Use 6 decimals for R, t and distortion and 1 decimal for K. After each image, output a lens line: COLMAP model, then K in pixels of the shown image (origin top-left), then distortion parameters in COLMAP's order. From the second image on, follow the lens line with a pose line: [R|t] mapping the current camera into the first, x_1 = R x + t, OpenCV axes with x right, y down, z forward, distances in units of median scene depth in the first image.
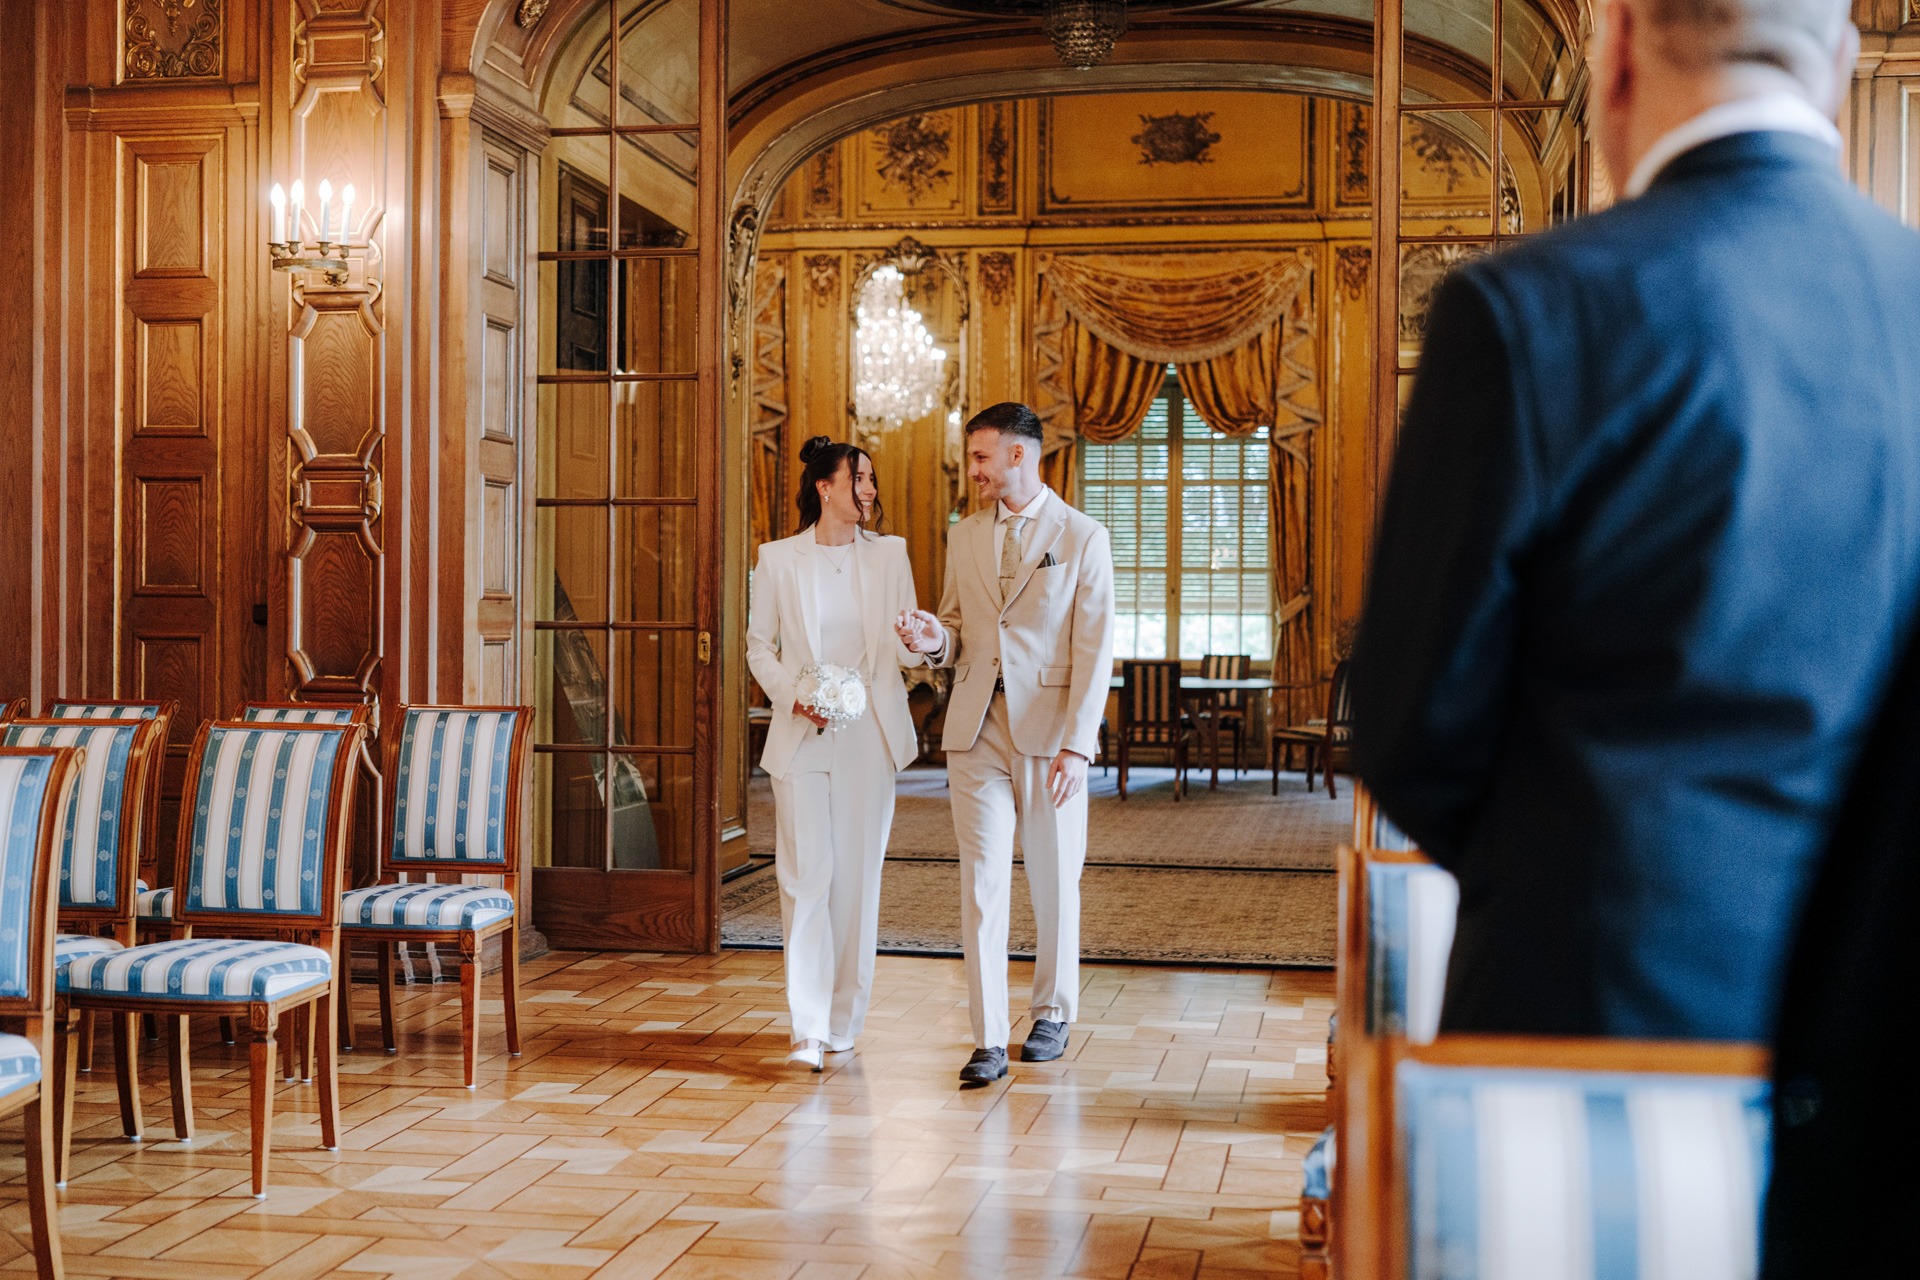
lens RADIAL K [[2336.6, 0, 961.7], [0, 2336.6, 637.6], [0, 0, 1]] dist [0.008370, -0.011845]
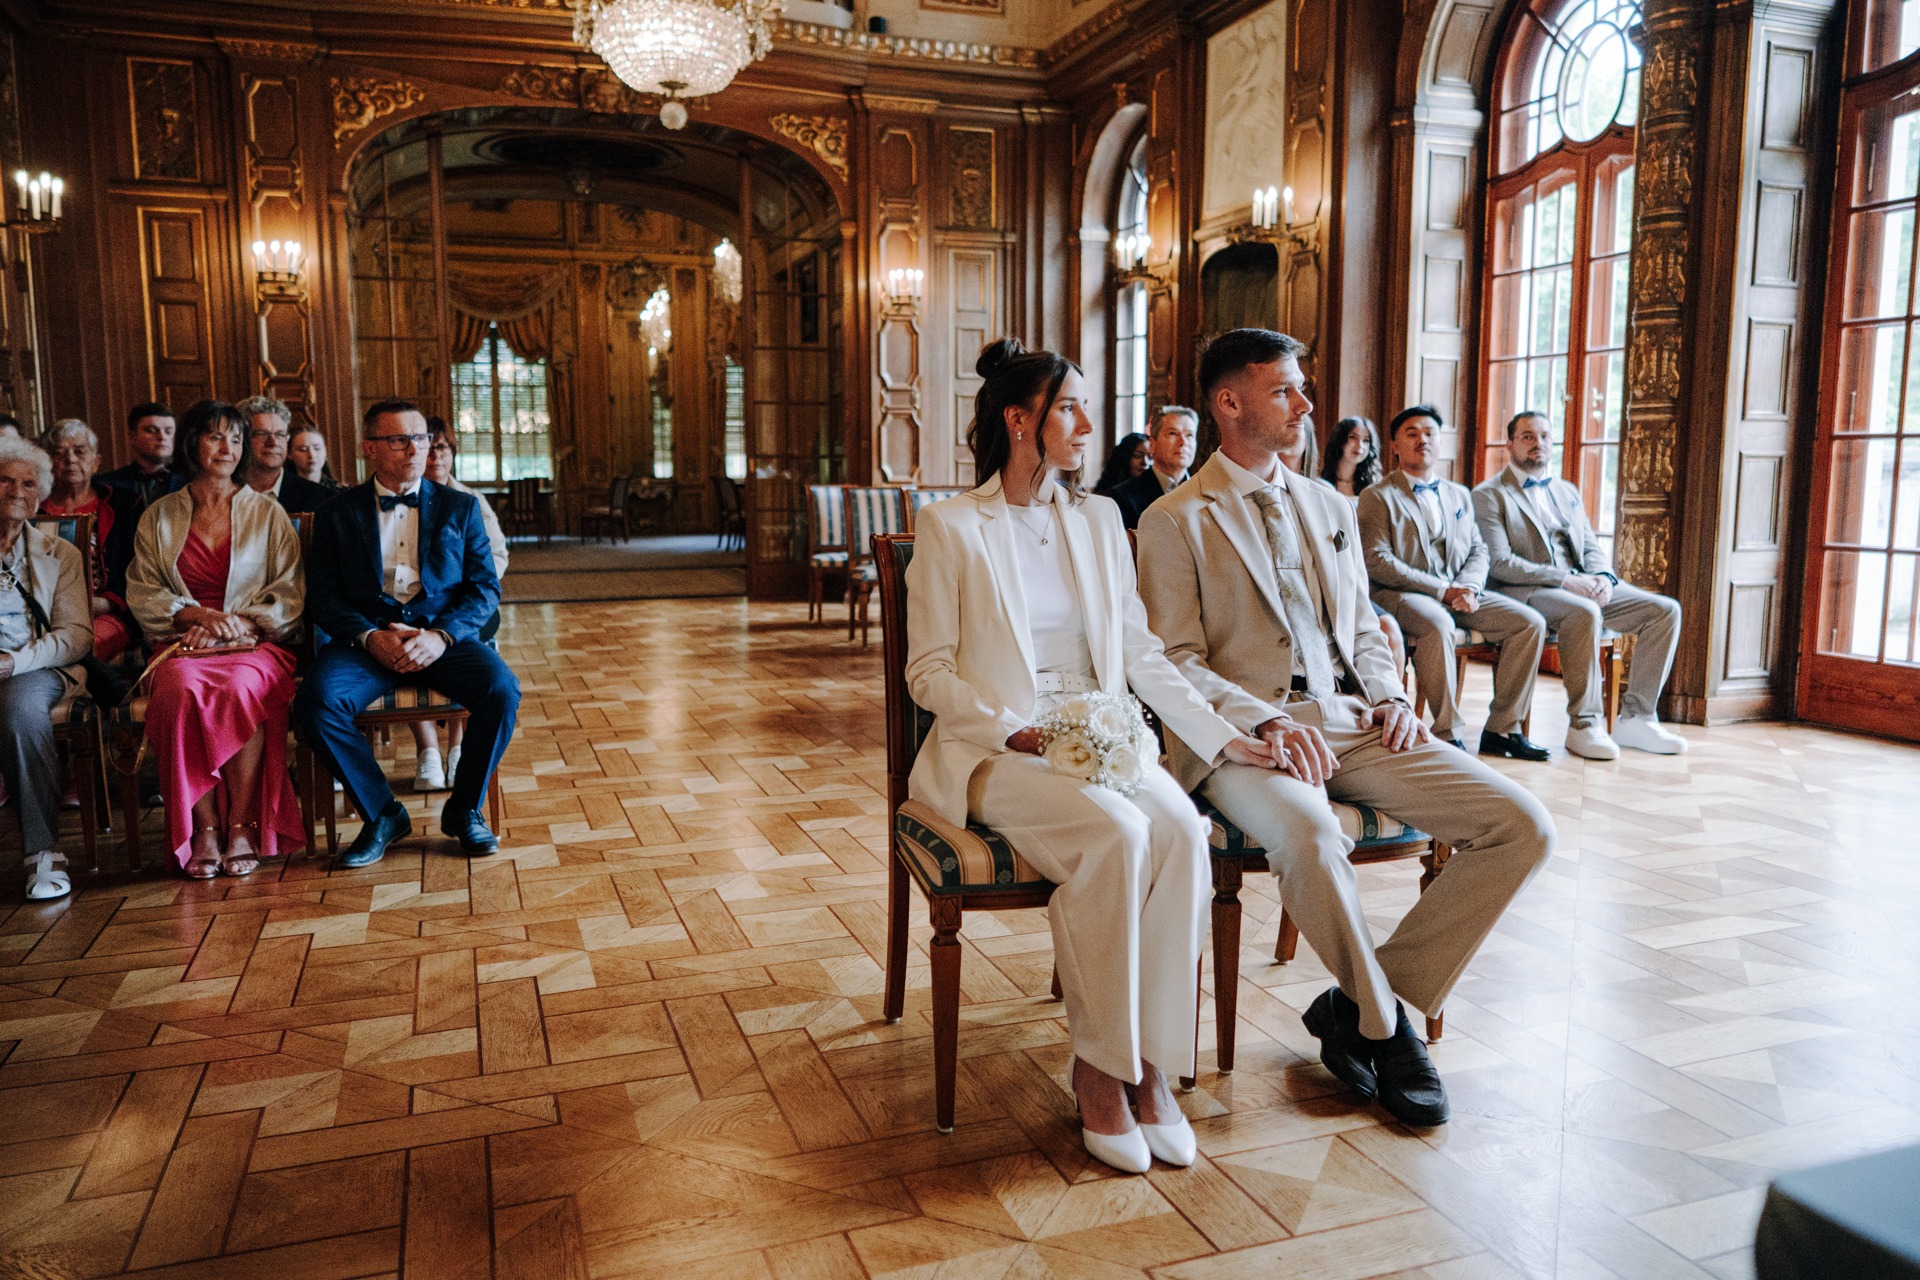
lens RADIAL K [[1370.9, 0, 922.5], [0, 1370.9, 640.3], [0, 0, 1]] dist [0.000033, -0.000740]
pose [[0.876030, -0.072810, 0.476729, -0.153967], [0.015478, 0.992273, 0.123106, 0.006672], [-0.482008, -0.100465, 0.870388, -0.153204]]
